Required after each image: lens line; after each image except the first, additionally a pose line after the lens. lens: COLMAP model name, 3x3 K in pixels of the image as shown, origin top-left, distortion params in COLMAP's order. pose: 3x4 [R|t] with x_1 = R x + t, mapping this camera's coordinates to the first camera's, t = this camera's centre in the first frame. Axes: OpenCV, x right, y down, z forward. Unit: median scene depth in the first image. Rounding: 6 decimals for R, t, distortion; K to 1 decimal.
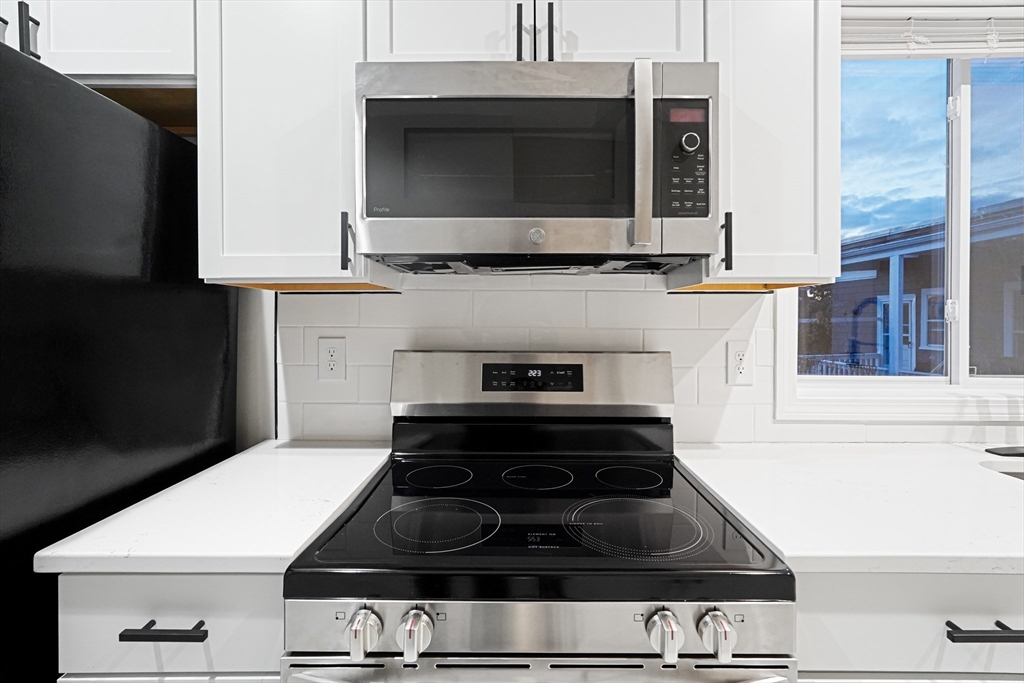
lens RADIAL K [[465.7, 0, 513.4], [0, 465.7, 318.7], [0, 0, 1]] dist [-0.020215, 0.011119]
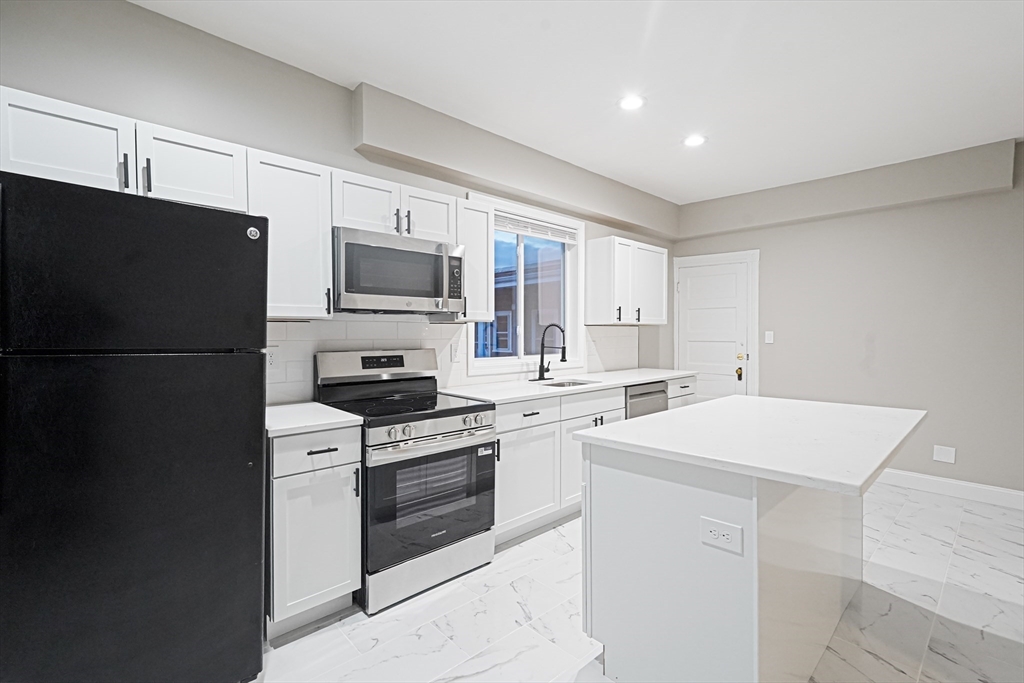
lens RADIAL K [[463.0, 0, 500.0], [0, 463.0, 331.0], [0, 0, 1]] dist [-0.013038, 0.000995]
pose [[0.733116, -0.002655, 0.680098, -1.035435], [0.003295, 0.999995, 0.000352, -0.017947], [-0.680095, 0.001982, 0.733121, -0.963405]]
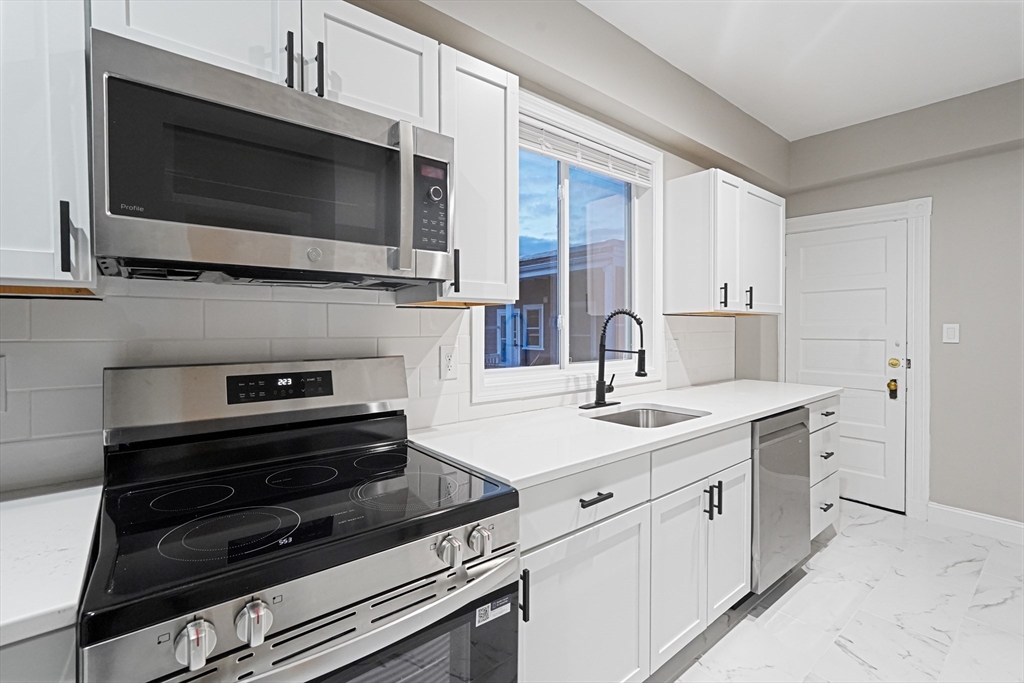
lens RADIAL K [[463.0, 0, 500.0], [0, 463.0, 331.0], [0, 0, 1]] dist [-0.013038, 0.000995]
pose [[0.776131, -0.009254, 0.630503, -0.231781], [0.004841, 0.999950, 0.008717, -0.002797], [-0.630553, -0.003713, 0.776138, -0.099034]]
